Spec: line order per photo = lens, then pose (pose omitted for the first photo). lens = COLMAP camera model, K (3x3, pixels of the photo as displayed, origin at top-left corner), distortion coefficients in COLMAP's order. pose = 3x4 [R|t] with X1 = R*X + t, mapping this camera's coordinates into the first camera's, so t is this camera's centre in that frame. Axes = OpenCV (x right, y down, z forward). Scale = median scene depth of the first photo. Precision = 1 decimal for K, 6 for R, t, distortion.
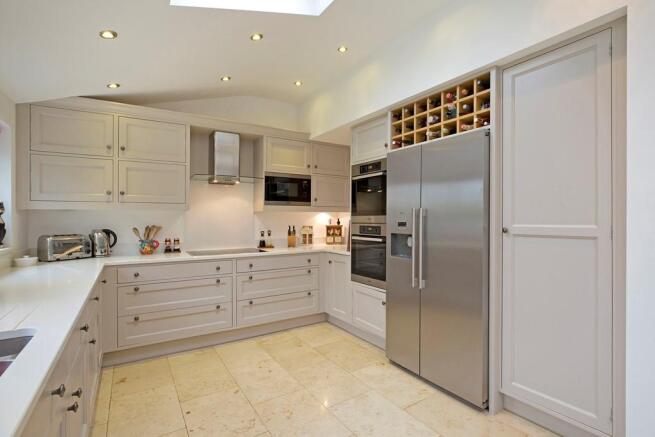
lens RADIAL K [[329.6, 0, 336.5], [0, 329.6, 217.0], [0, 0, 1]] dist [-0.002335, -0.000513]
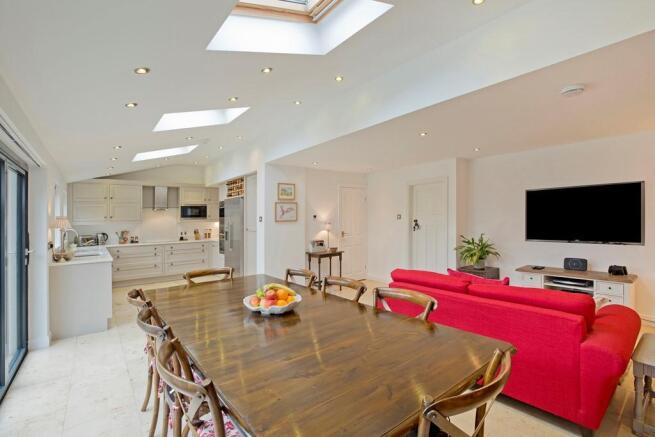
lens RADIAL K [[301.0, 0, 330.2], [0, 301.0, 212.6], [0, 0, 1]] dist [-0.002077, -0.000200]
pose [[0.994991, -0.019220, 0.098104, 0.609023], [0.021585, 0.999500, -0.023102, -0.018448], [-0.097611, 0.025104, 0.994908, -1.130414]]
